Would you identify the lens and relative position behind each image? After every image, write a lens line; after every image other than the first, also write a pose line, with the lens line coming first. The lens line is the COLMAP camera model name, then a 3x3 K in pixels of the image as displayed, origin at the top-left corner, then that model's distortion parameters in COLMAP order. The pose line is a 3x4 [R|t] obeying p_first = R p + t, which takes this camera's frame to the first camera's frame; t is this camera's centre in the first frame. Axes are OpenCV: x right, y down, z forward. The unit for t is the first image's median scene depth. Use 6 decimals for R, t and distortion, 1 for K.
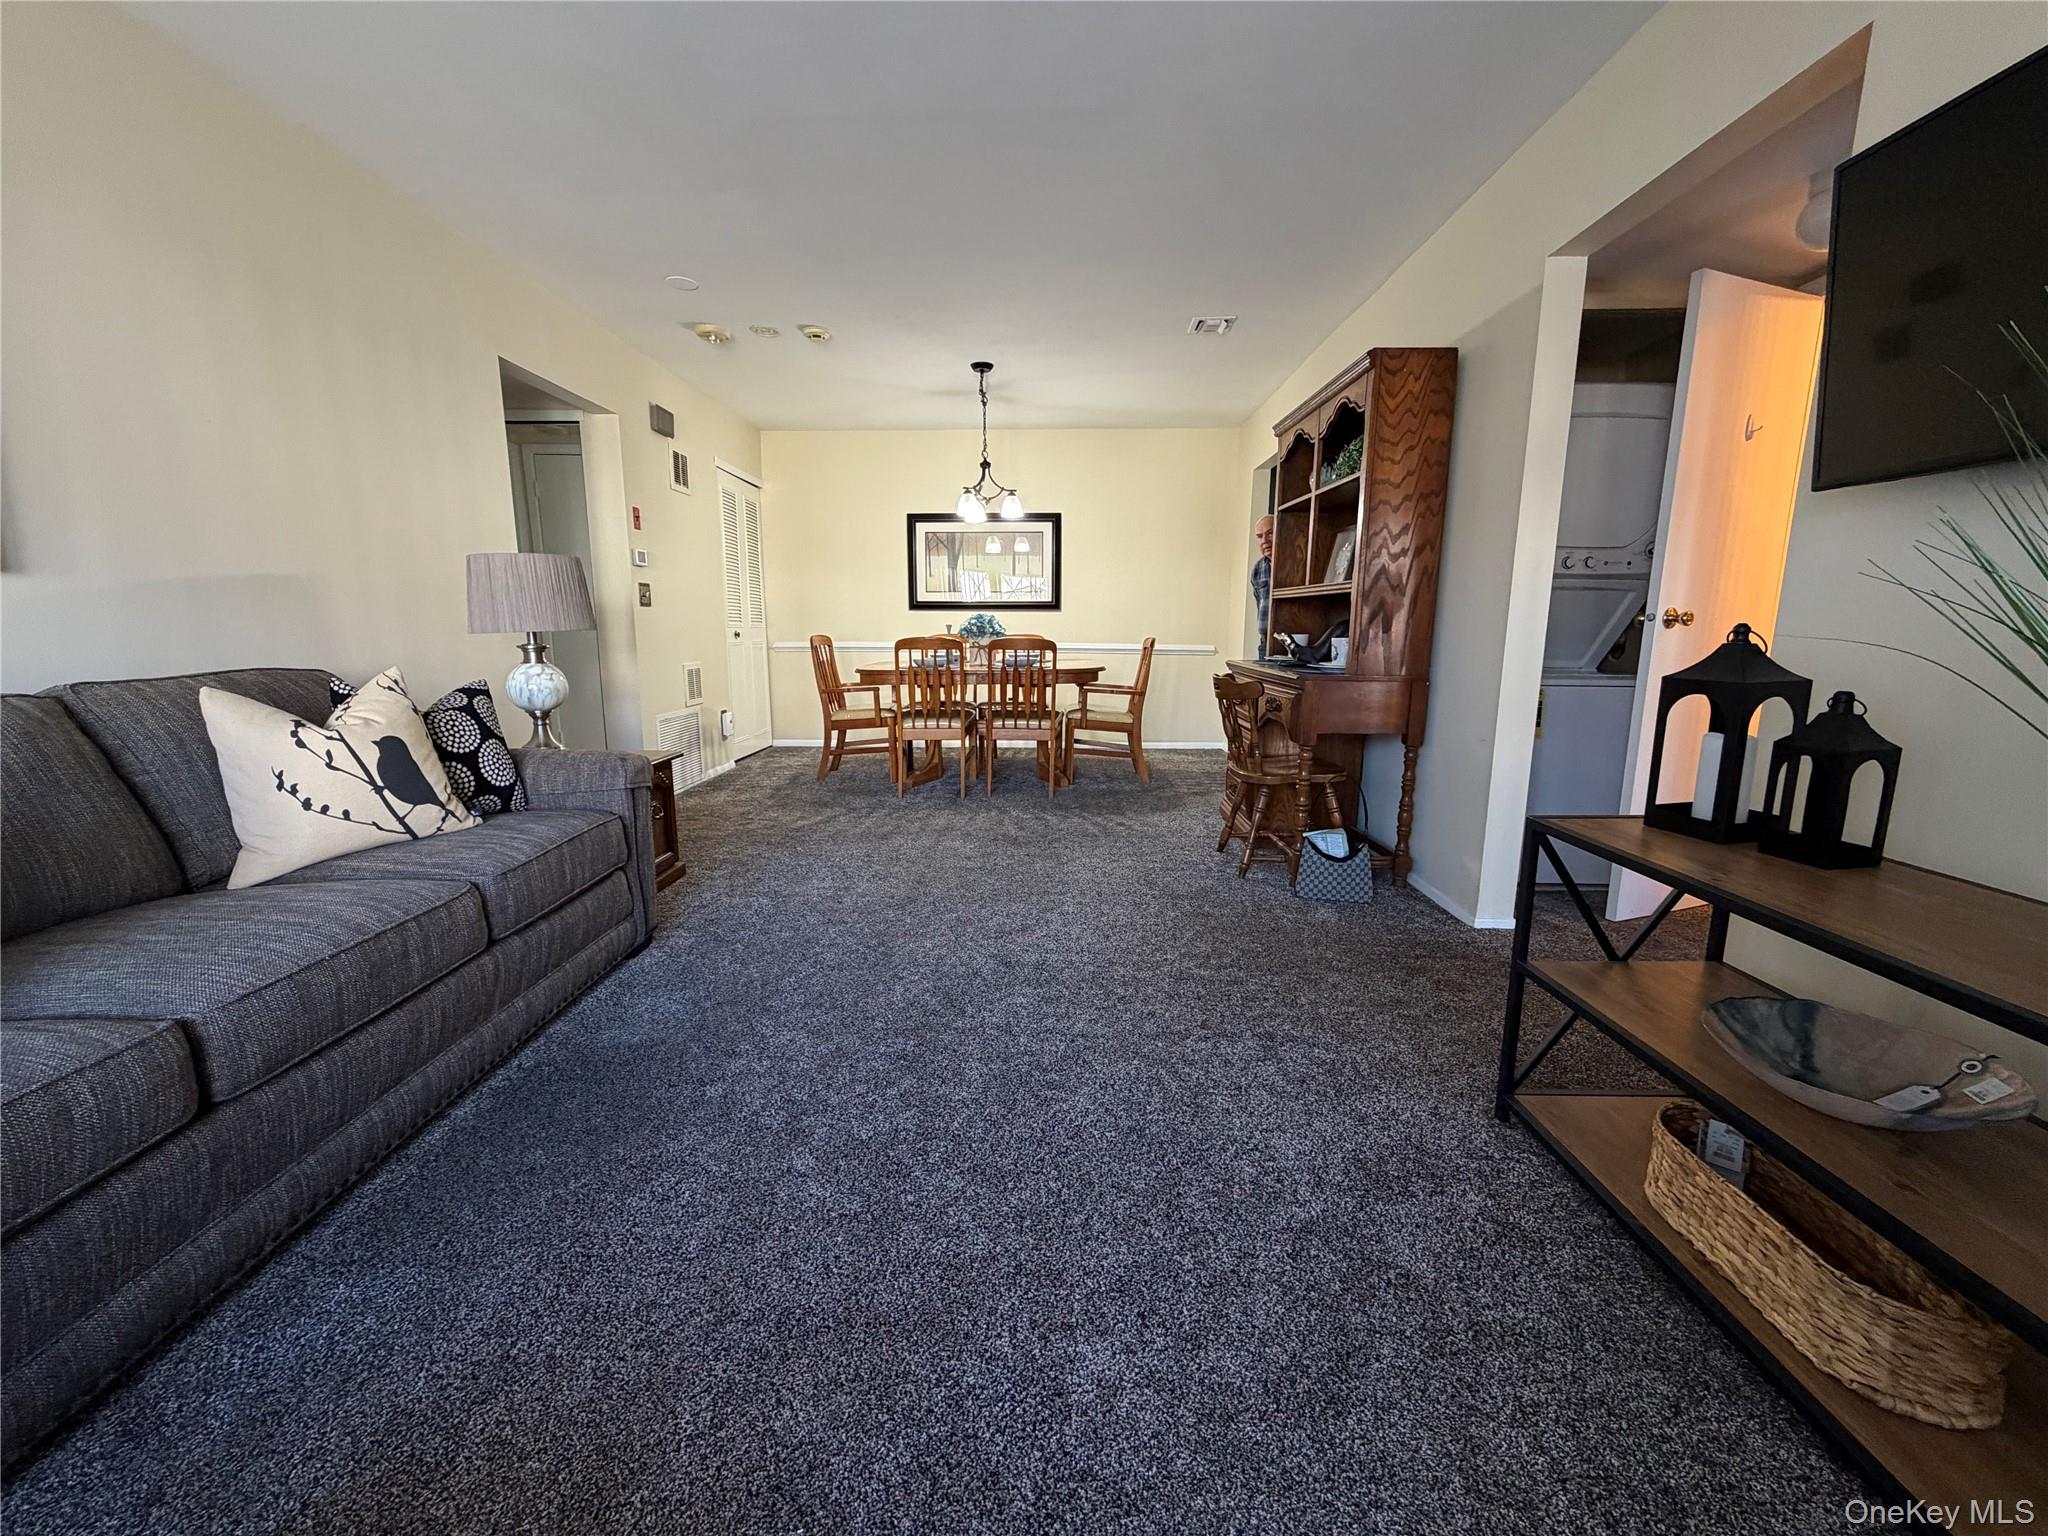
lens RADIAL K [[816.6, 0, 986.8], [0, 816.6, 766.5], [0, 0, 1]] dist [0.000821, -0.000241]
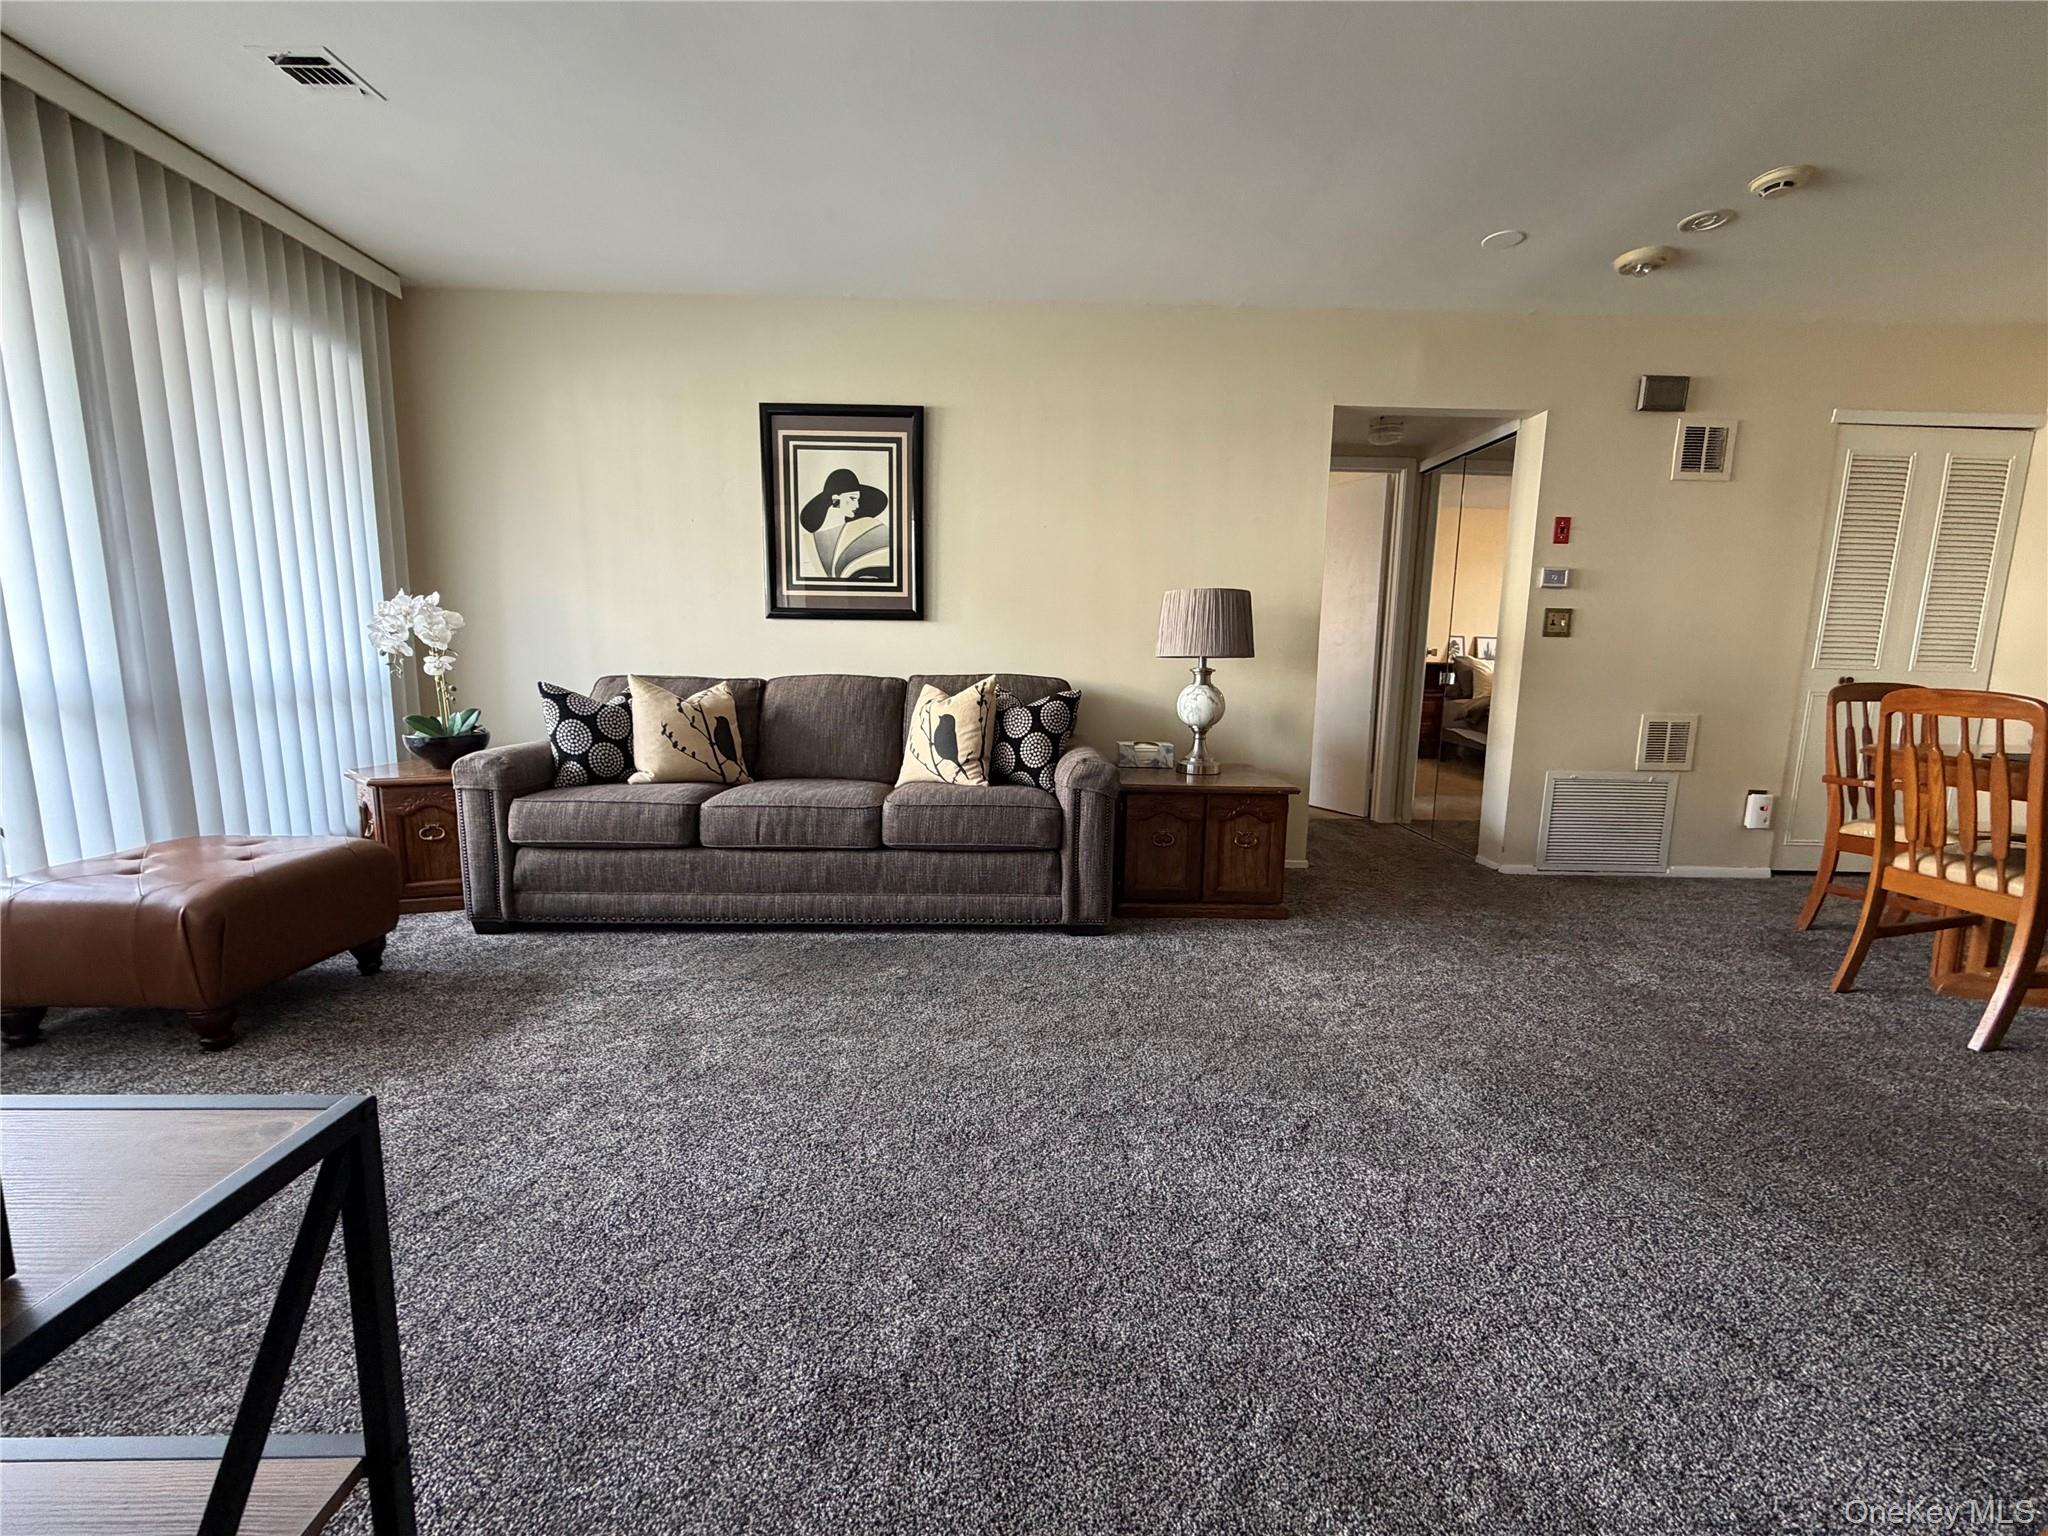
lens RADIAL K [[816.6, 0, 1033.8], [0, 816.6, 767.9], [0, 0, 1]] dist [0.000821, -0.000241]
pose [[0.081495, 0.138976, -0.986937, 0.622868], [-0.190975, 0.974060, 0.121393, -0.117818], [0.978206, 0.178587, 0.105922, 0.734330]]
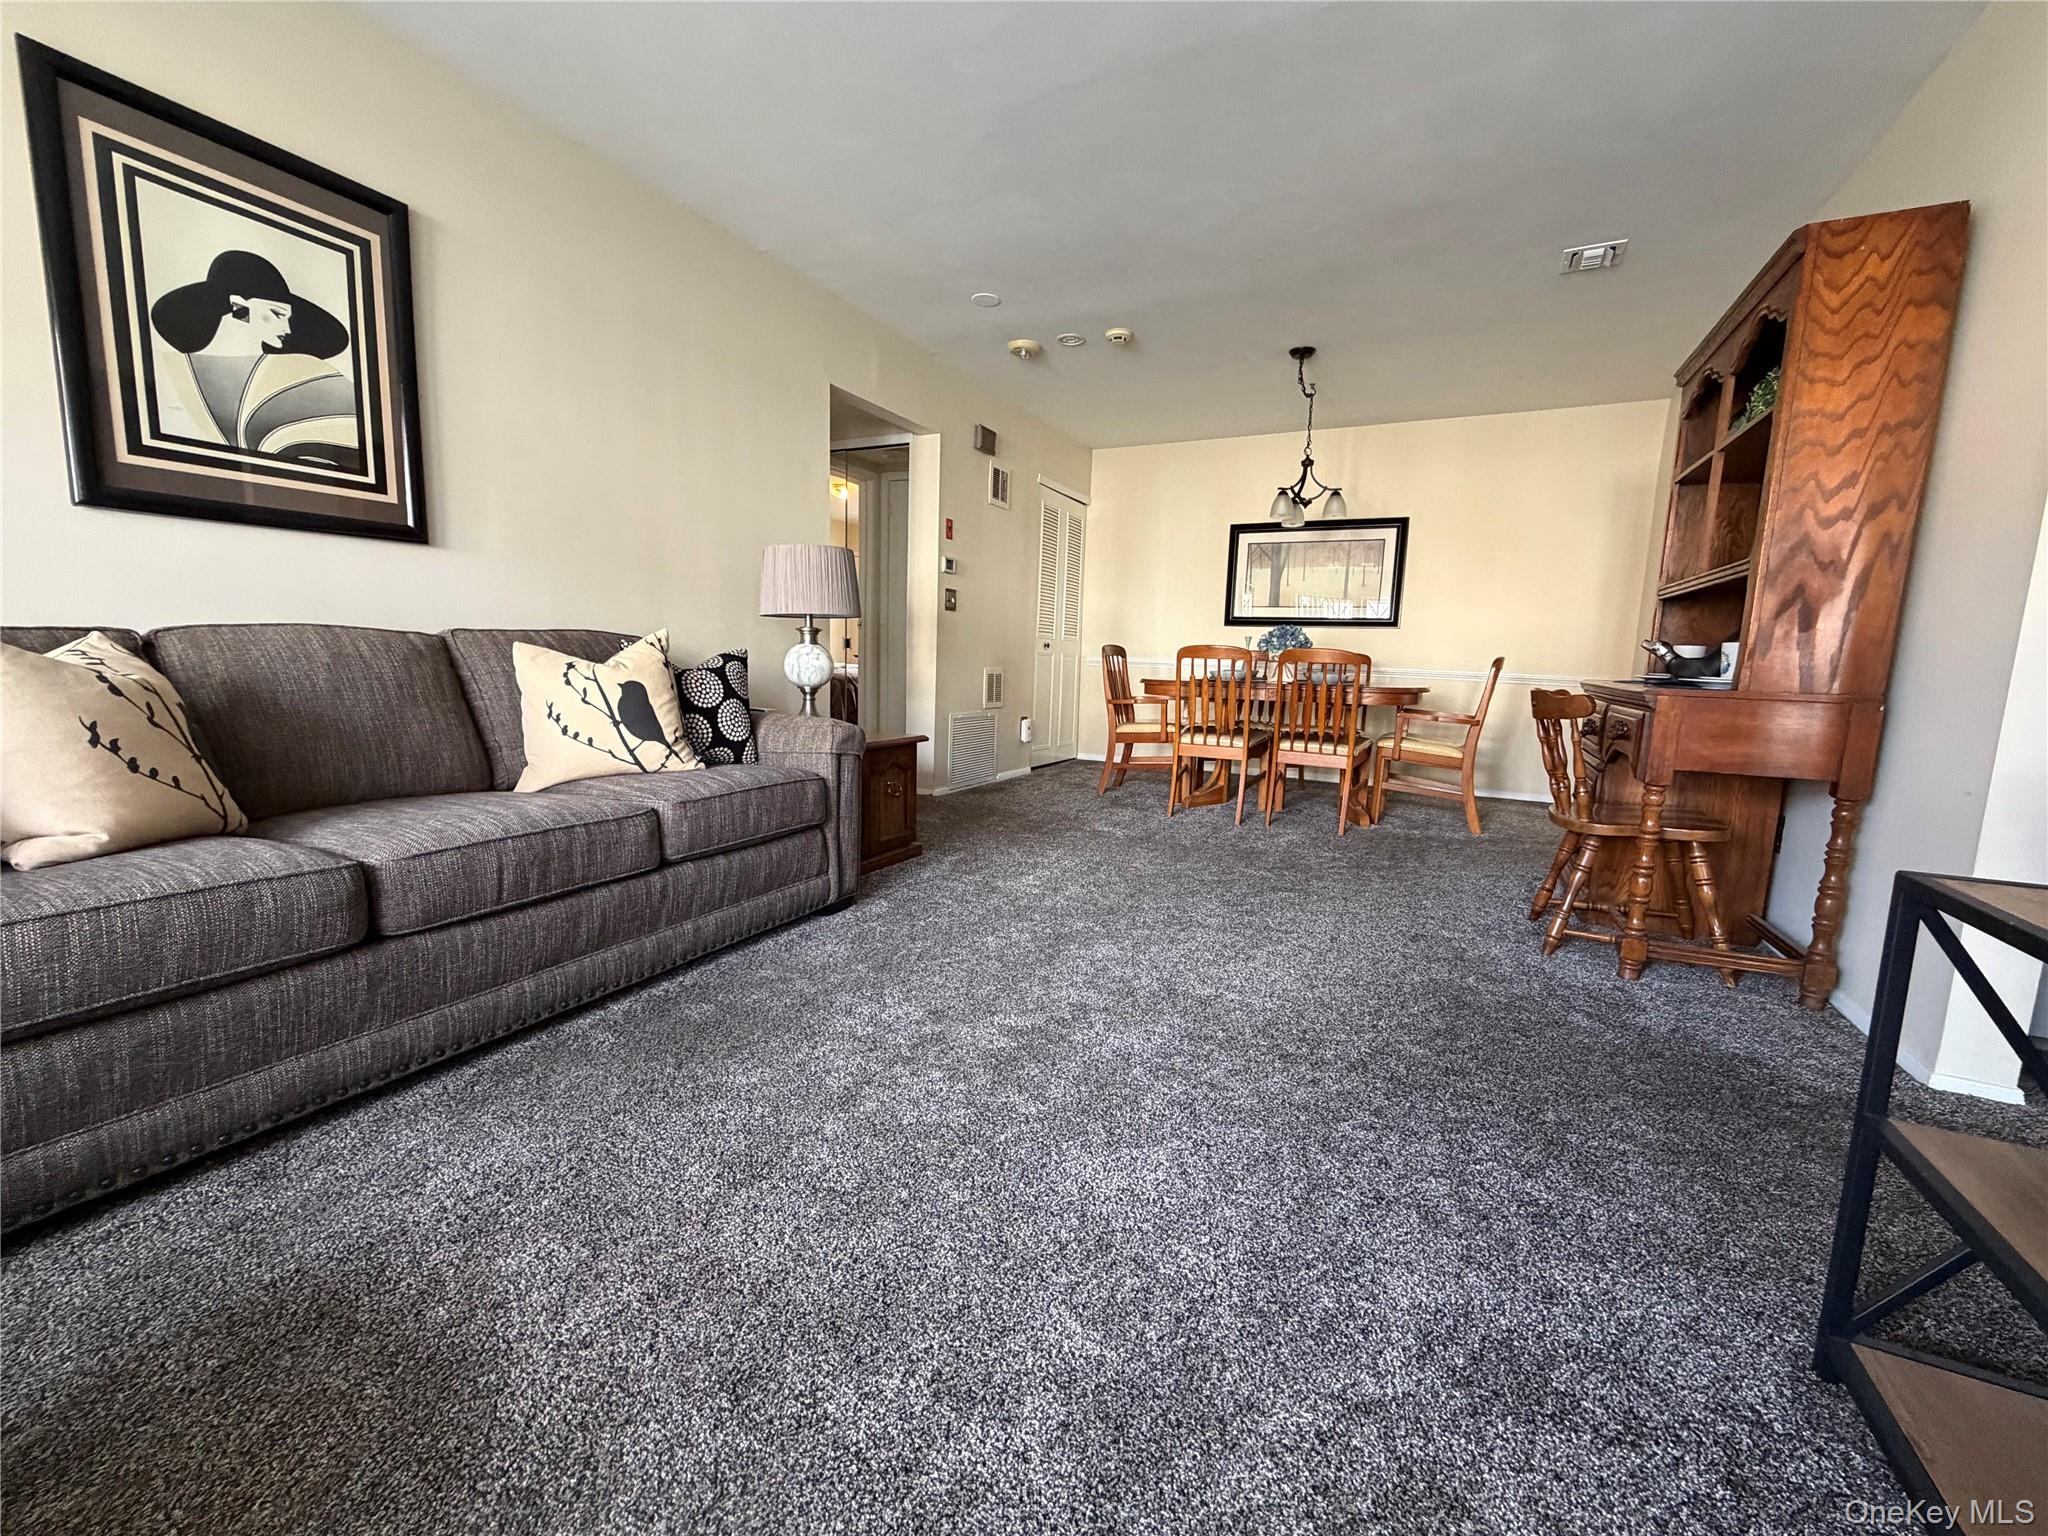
lens RADIAL K [[816.6, 0, 1001.1], [0, 816.6, 765.5], [0, 0, 1]] dist [0.000821, -0.000241]
pose [[0.906887, 0.087712, -0.412143, 0.176518], [-0.105670, 0.994181, -0.020937, 0.036922], [0.407908, 0.062539, 0.910878, 0.107260]]
